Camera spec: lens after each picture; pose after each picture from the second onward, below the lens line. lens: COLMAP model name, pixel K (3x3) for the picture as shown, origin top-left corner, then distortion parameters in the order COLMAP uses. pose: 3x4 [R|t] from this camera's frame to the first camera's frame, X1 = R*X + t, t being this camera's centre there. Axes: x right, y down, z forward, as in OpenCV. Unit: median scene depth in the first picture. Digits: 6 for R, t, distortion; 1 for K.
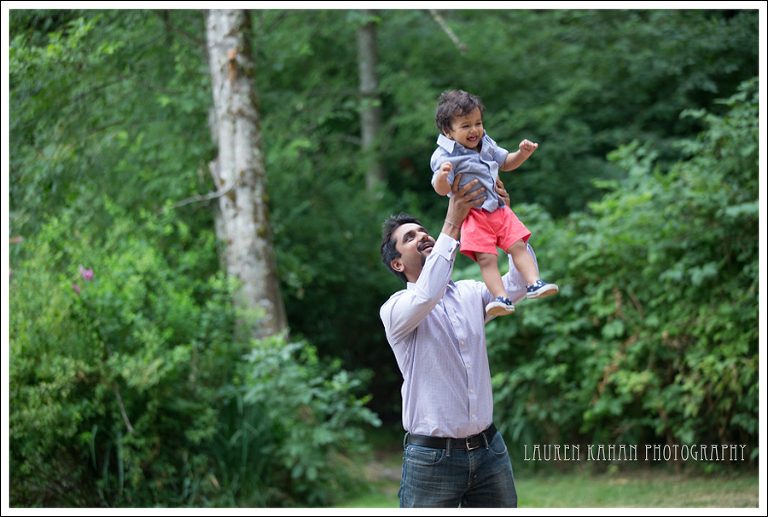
lens RADIAL K [[2407.9, 0, 384.0], [0, 2407.9, 258.5], [0, 0, 1]] dist [0.026220, -0.732381]
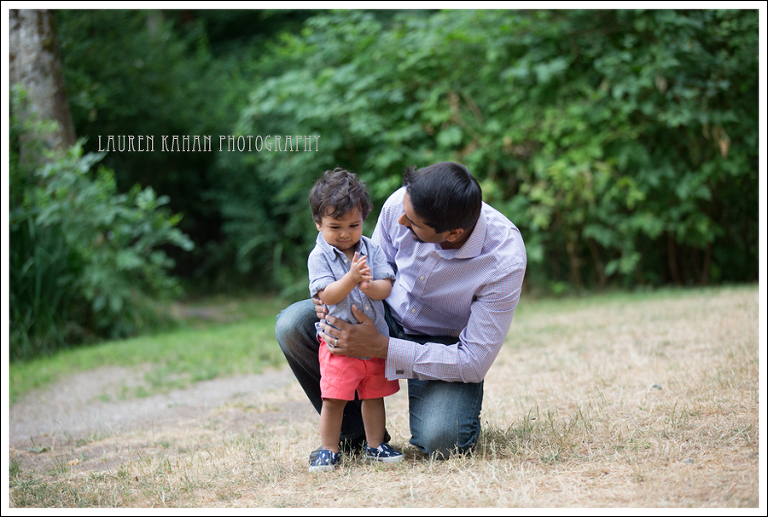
lens RADIAL K [[2421.1, 0, 384.0], [0, 2421.1, 258.5], [0, 0, 1]] dist [0.014597, -1.869054]
pose [[0.994707, -0.023522, 0.100025, -0.020007], [0.020457, 0.999293, 0.031555, 0.045485], [-0.100696, -0.029342, 0.994484, 0.106570]]
